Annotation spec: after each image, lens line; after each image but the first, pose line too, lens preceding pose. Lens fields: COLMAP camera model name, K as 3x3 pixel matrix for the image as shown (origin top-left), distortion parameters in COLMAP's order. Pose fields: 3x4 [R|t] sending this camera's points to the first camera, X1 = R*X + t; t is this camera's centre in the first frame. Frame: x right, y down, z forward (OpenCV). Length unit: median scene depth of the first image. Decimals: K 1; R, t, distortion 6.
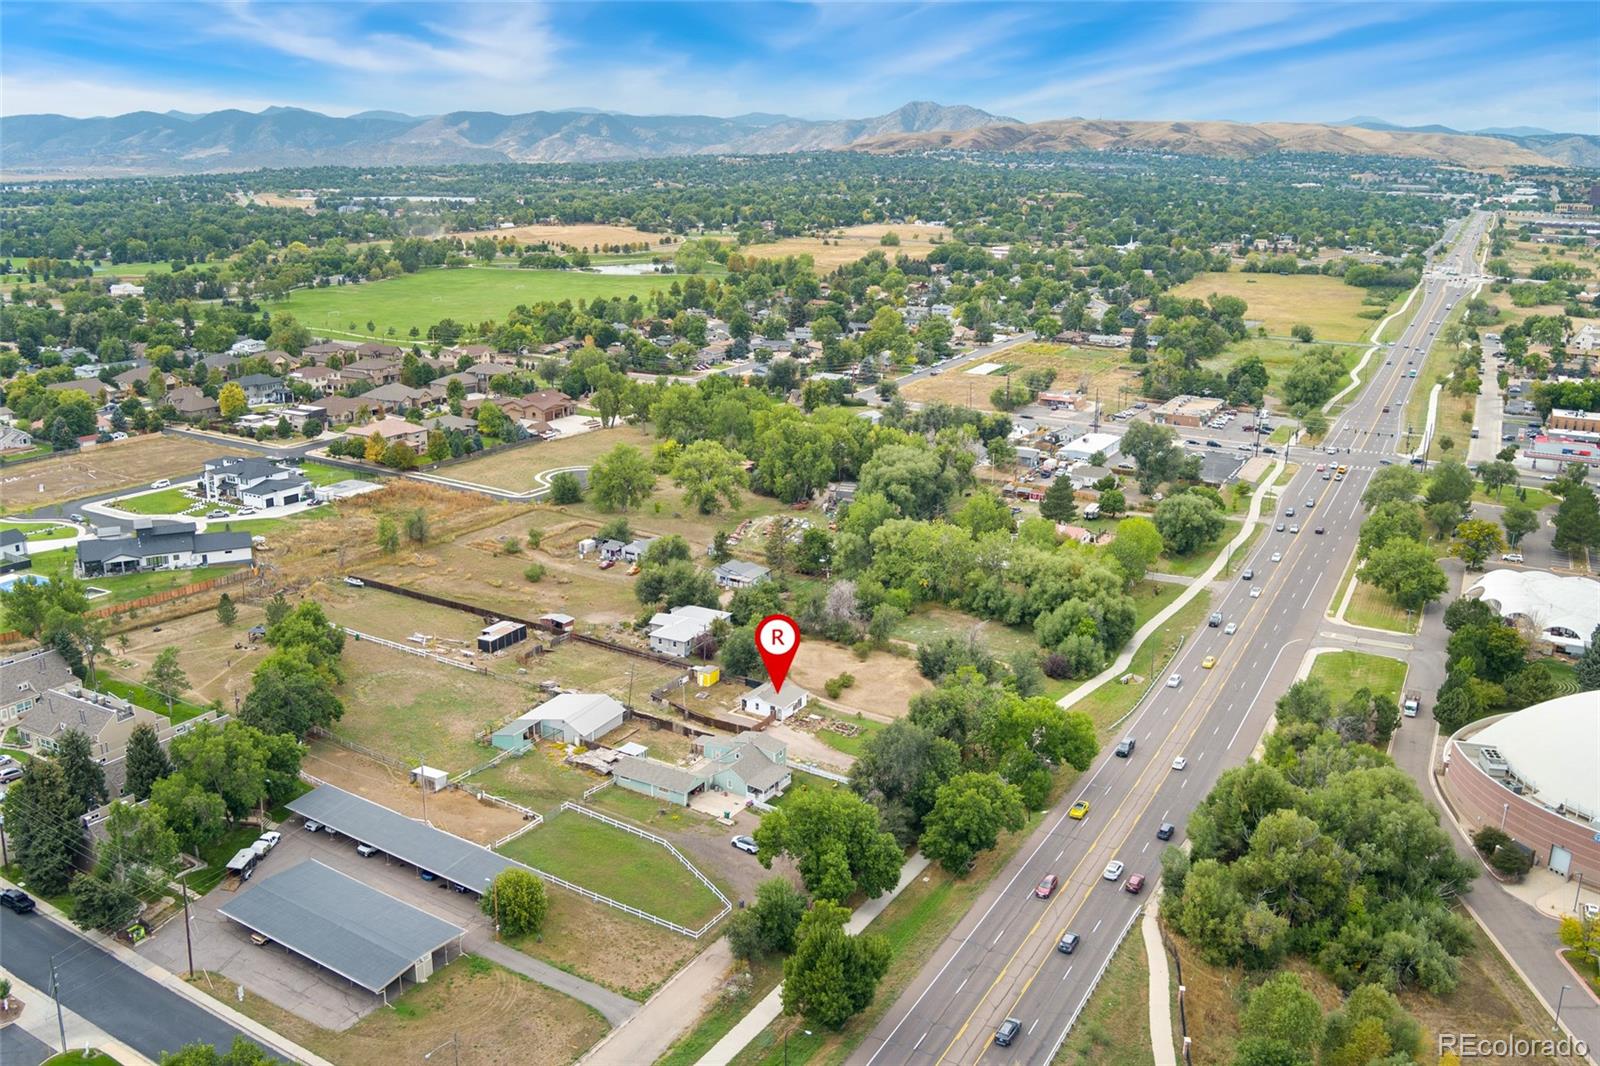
lens RADIAL K [[1281.0, 0, 801.9], [0, 1281.0, 538.7], [0, 0, 1]] dist [-0.059088, 0.016059]
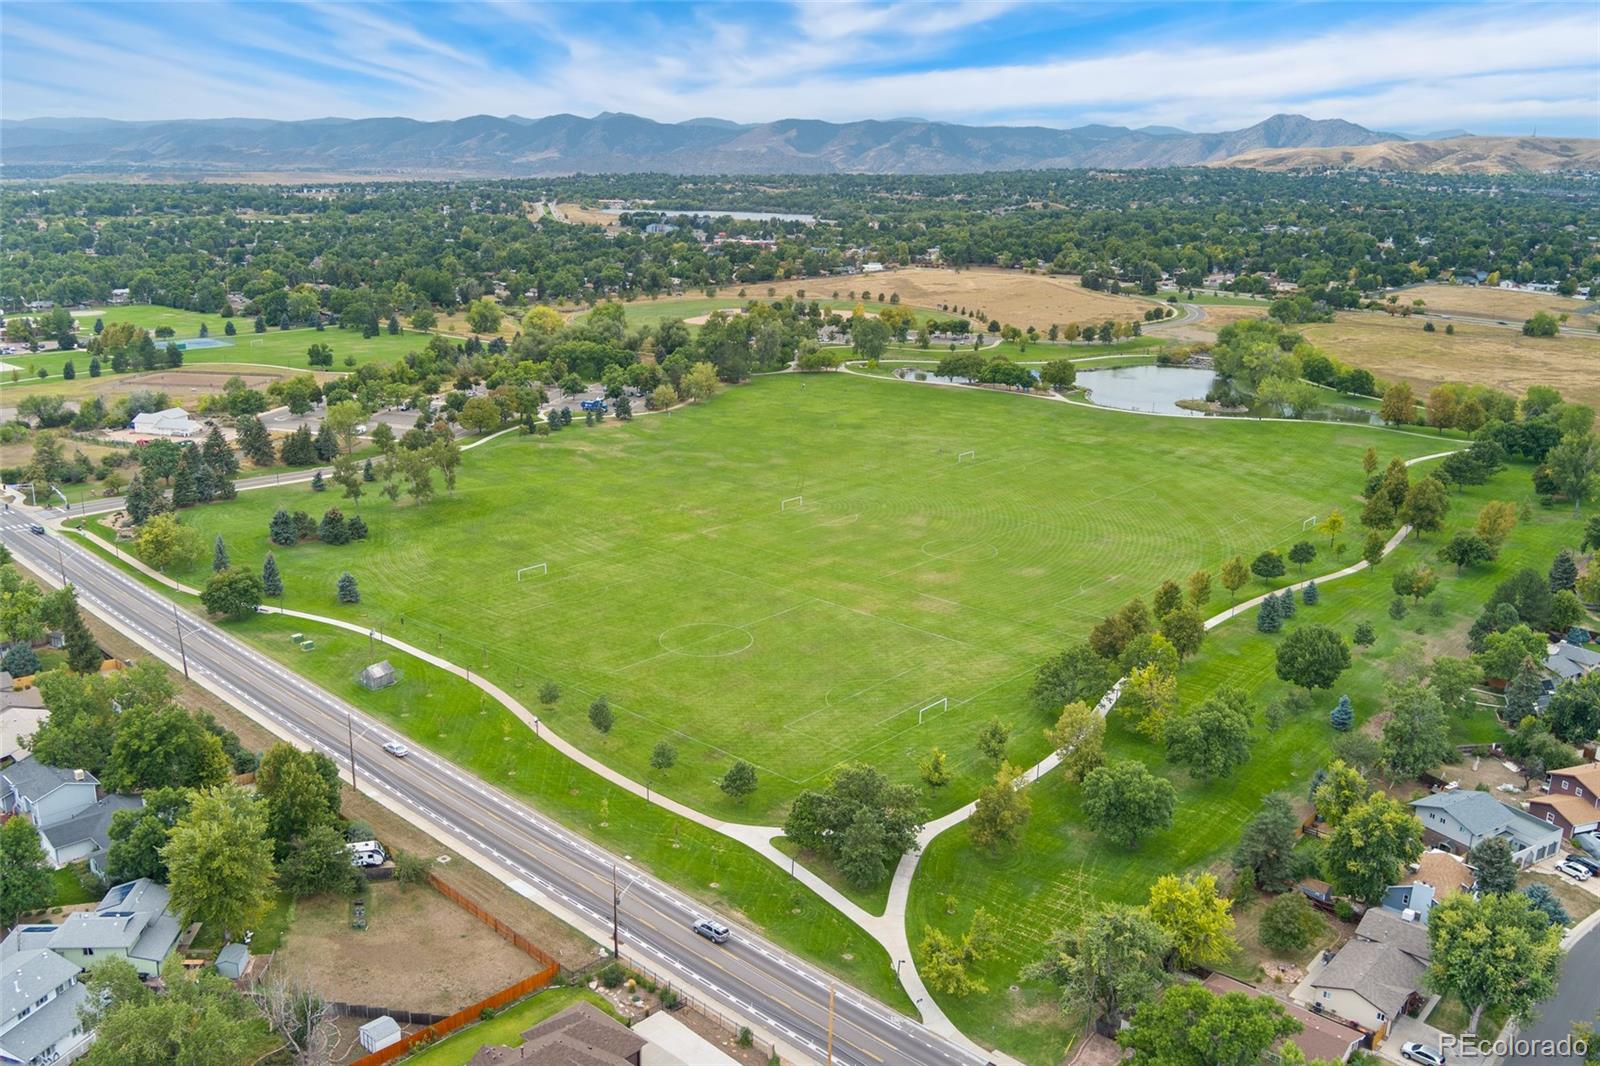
lens RADIAL K [[1281.0, 0, 799.4], [0, 1281.0, 534.5], [0, 0, 1]] dist [-0.059088, 0.016059]
pose [[0.971531, 0.075827, -0.224448, -0.064893], [-0.078563, 0.996904, -0.003273, -0.060539], [0.223505, 0.020813, 0.974480, 0.202703]]
